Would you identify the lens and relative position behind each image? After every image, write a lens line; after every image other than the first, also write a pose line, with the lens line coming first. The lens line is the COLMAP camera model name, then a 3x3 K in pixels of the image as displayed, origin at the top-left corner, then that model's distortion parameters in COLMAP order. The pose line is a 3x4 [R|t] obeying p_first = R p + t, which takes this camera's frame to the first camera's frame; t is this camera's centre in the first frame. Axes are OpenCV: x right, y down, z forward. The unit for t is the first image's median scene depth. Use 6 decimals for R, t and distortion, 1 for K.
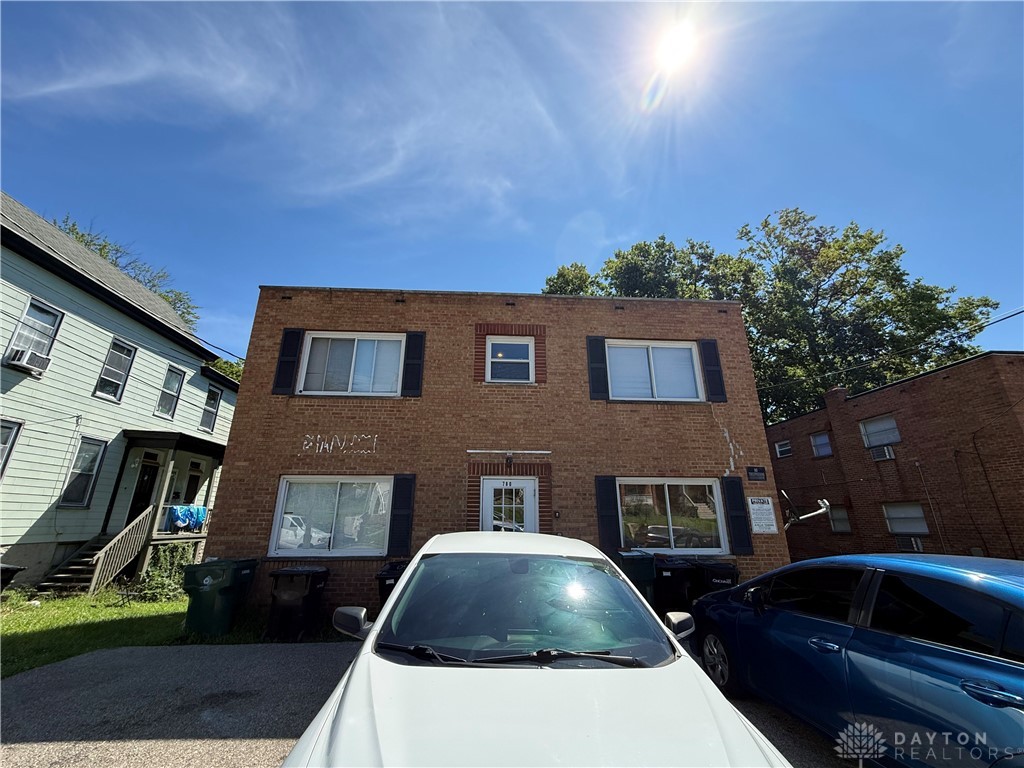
lens RADIAL K [[408.4, 0, 511.0], [0, 408.4, 385.4], [0, 0, 1]] dist [-0.003238, 0.000587]
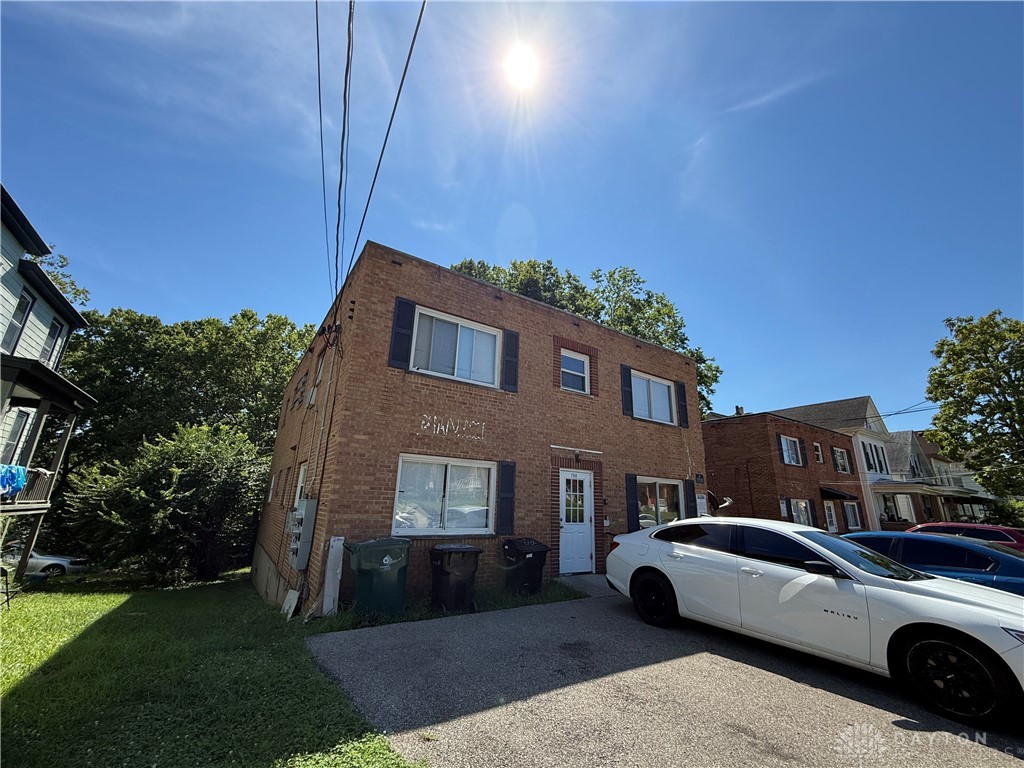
lens RADIAL K [[408.4, 0, 509.7], [0, 408.4, 384.5], [0, 0, 1]] dist [-0.003238, 0.000587]
pose [[0.864184, 0.167662, 0.474421, -0.768276], [-0.188587, 0.982050, -0.003538, 0.013529], [-0.466498, -0.086412, 0.880291, 0.035651]]
